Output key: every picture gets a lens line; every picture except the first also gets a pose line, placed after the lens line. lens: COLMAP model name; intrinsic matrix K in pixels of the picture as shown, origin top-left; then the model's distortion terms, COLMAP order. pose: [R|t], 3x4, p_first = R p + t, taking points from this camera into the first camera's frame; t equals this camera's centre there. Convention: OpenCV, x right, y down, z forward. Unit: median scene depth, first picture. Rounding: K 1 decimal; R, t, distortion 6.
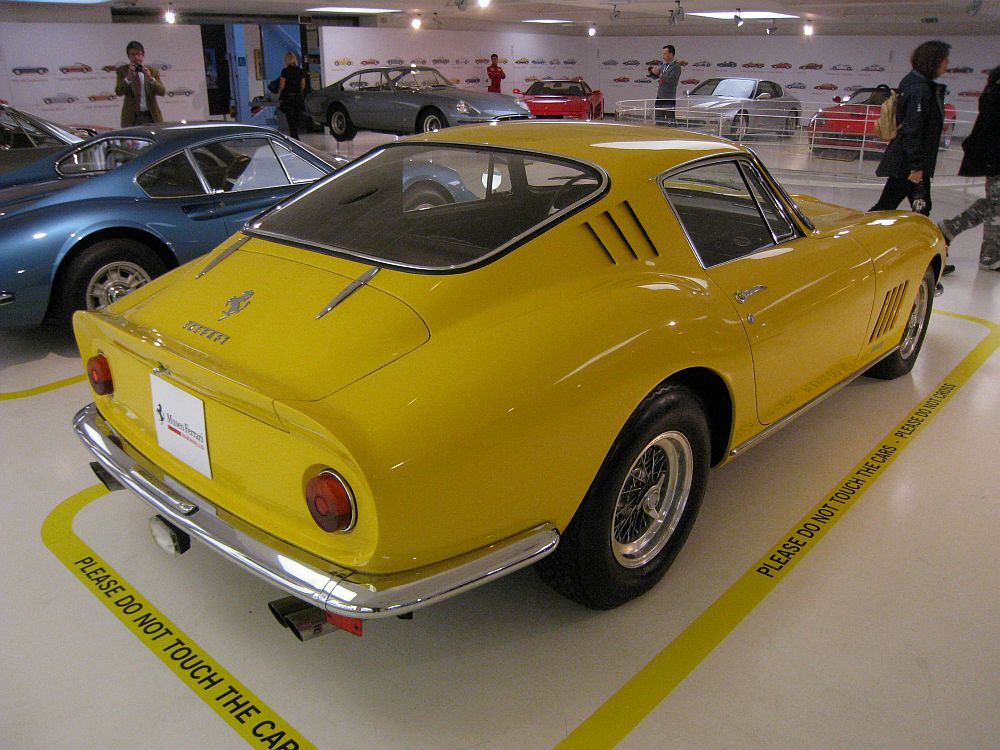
lens RADIAL K [[831.5, 0, 500.0], [0, 831.5, 375.0], [0, 0, 1]] dist [-0.161361, 0.111817]
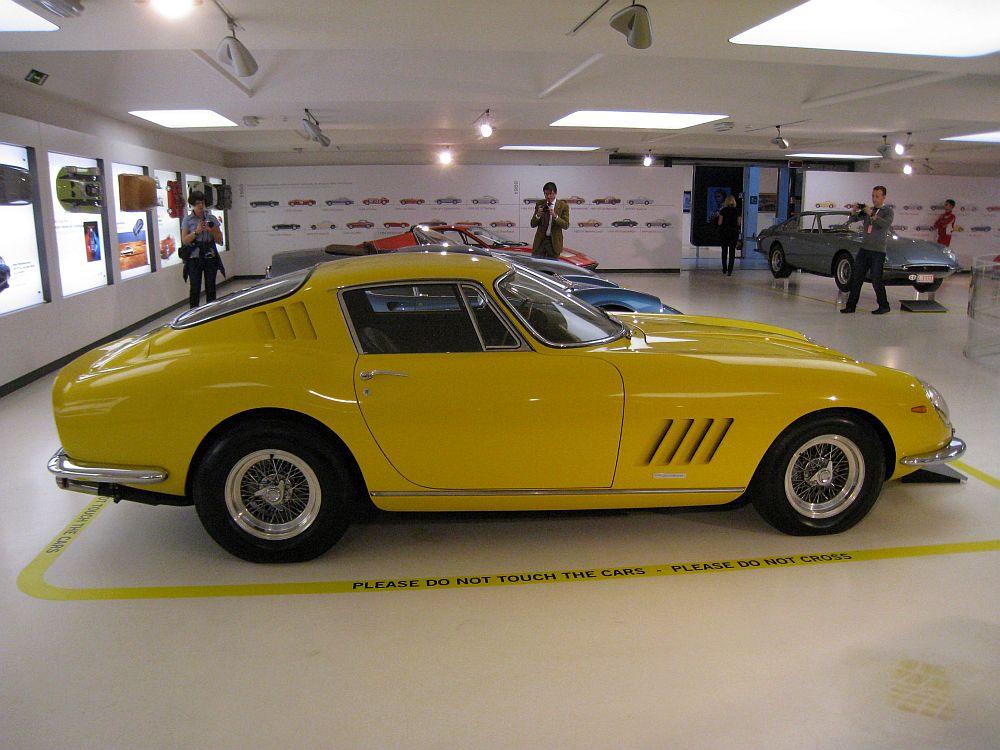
lens RADIAL K [[809.2, 0, 500.7], [0, 809.2, 396.2], [0, 0, 1]] dist [-0.162190, 0.125898]
pose [[0.742460, 0.157295, -0.651162, 0.633342], [-0.239990, 0.969978, -0.039330, -0.025625], [0.625426, 0.185473, 0.757919, 0.067354]]
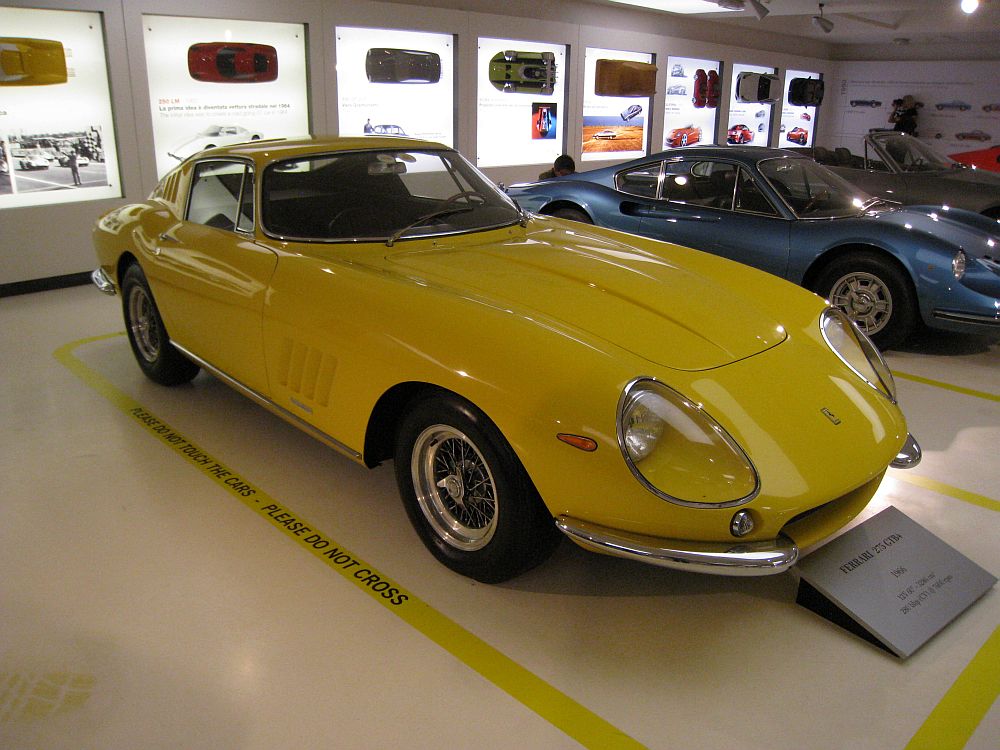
lens RADIAL K [[831.5, 0, 500.0], [0, 831.5, 375.0], [0, 0, 1]] dist [-0.161361, 0.111817]
pose [[-0.072449, 0.321618, -0.944094, 0.836975], [-0.372664, 0.869292, 0.324734, -0.276050], [0.925134, 0.375356, 0.056877, 0.758483]]
